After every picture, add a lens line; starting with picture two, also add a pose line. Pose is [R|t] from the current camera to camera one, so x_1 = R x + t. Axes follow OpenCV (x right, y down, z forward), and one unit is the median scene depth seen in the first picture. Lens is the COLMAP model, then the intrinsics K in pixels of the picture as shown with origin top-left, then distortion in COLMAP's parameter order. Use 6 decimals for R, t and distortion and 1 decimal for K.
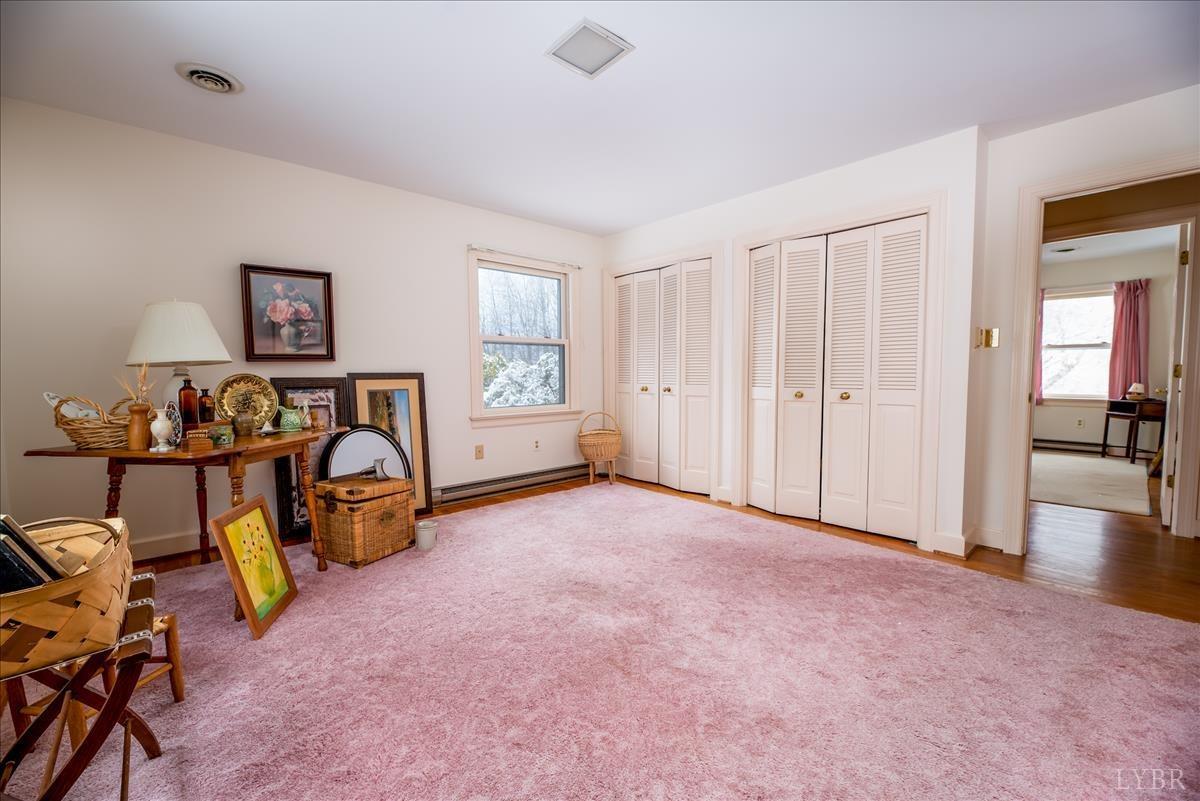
lens RADIAL K [[492.3, 0, 600.0], [0, 492.3, 400.5], [0, 0, 1]] dist [-0.001953, -0.000259]
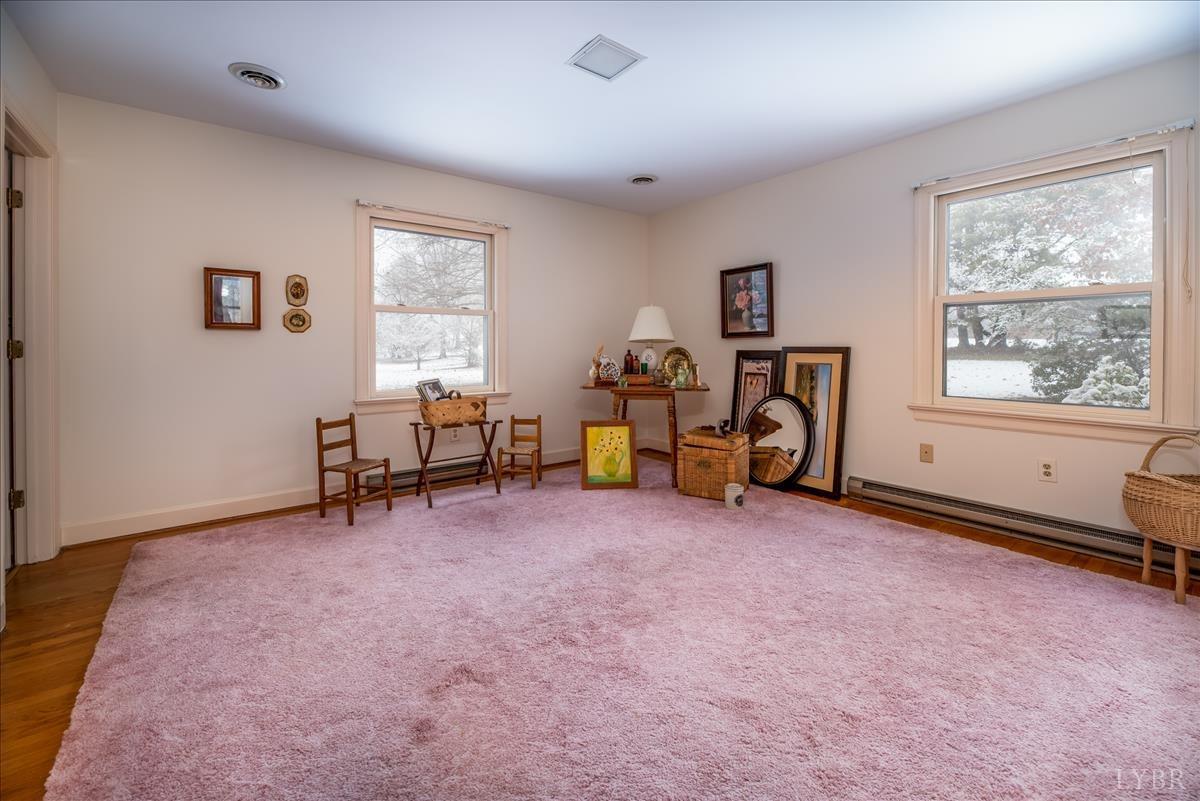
lens RADIAL K [[494.5, 0, 596.2], [0, 494.5, 352.3], [0, 0, 1]] dist [-0.000914, -0.000210]
pose [[-0.081442, 0.014384, -0.996574, 0.657452], [-0.057101, 0.998186, 0.019074, -0.040677], [0.995041, 0.058458, -0.080473, 0.669743]]
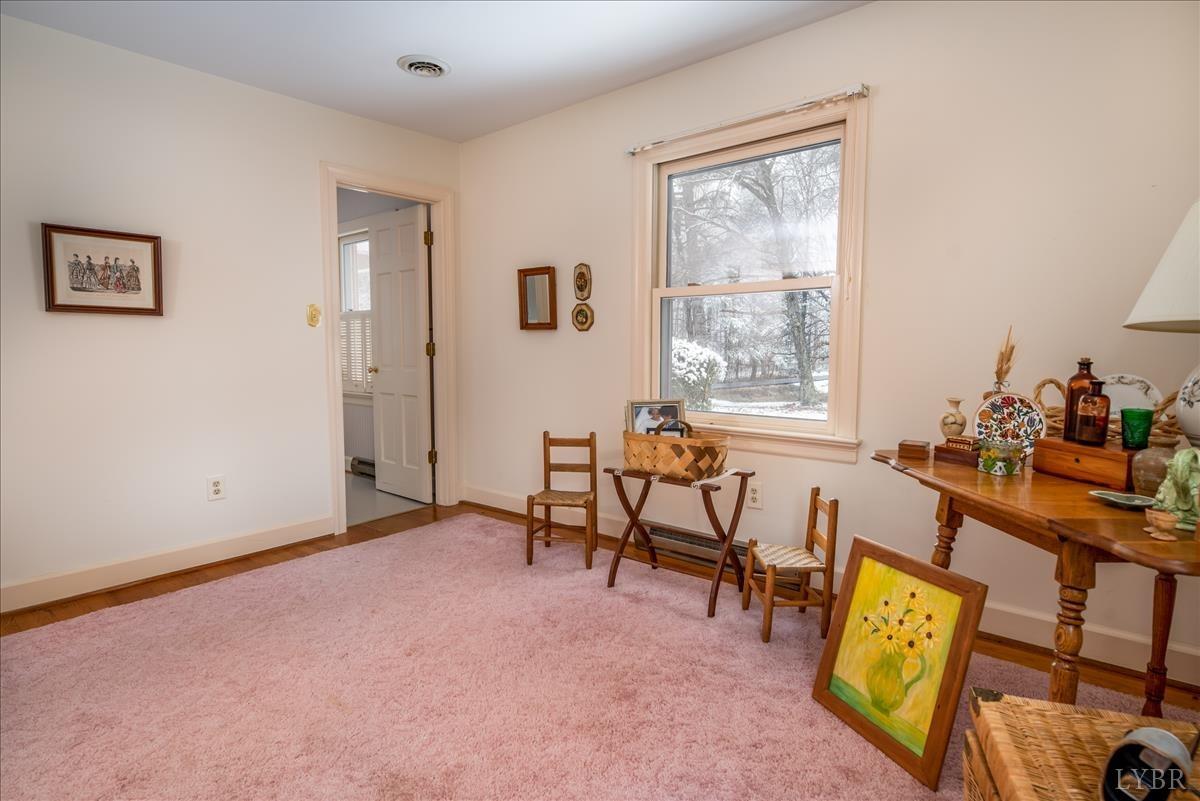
lens RADIAL K [[642.8, 0, 600.0], [0, 642.8, 400.5], [0, 0, 1]] dist [-0.002925, -0.000388]
pose [[-0.994767, 0.012972, -0.101338, -0.152252], [-0.001522, 0.989915, 0.141656, -0.064274], [0.102153, 0.141070, -0.984715, 1.075877]]
